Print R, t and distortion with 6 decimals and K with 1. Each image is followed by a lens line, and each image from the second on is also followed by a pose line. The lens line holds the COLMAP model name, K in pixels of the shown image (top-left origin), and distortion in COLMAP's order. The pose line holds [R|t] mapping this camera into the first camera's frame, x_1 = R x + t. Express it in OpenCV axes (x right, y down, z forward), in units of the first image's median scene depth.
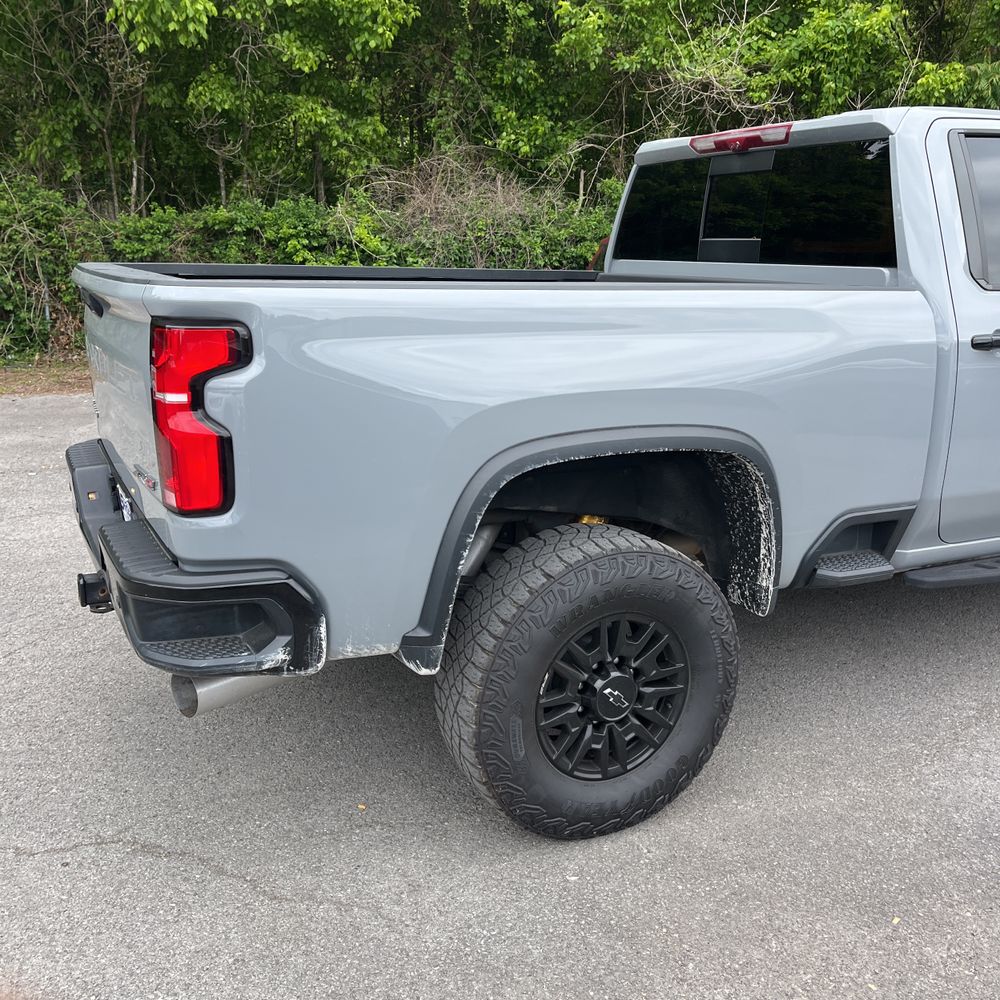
lens RADIAL K [[1020.0, 0, 501.9], [0, 1020.0, 497.1], [0, 0, 1]] dist [0.012653, 0.008352]
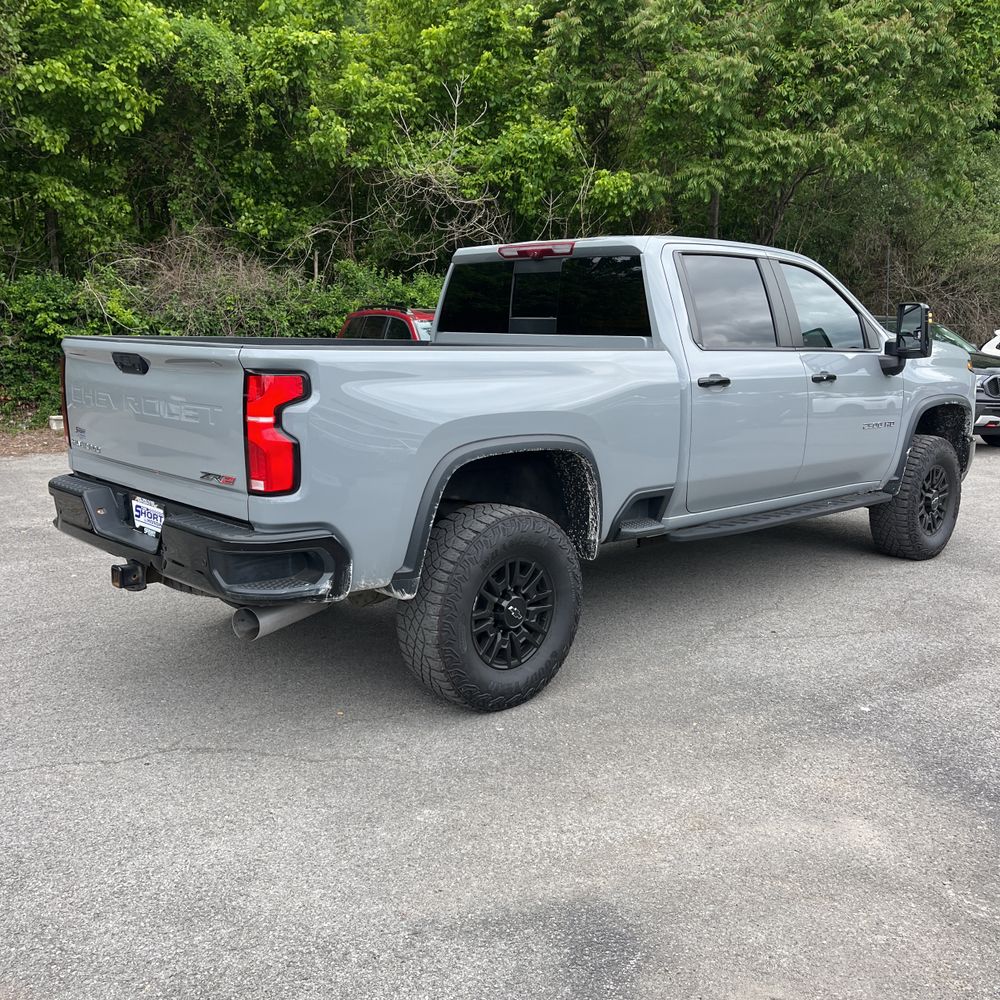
lens RADIAL K [[1009.8, 0, 500.0], [0, 1009.8, 500.0], [0, 0, 1]] dist [0.047650, -0.040613]
pose [[0.956792, -0.051920, 0.286101, -0.257159], [0.070035, 0.996112, -0.053446, 0.081496], [-0.282214, 0.071174, 0.956708, -0.354344]]
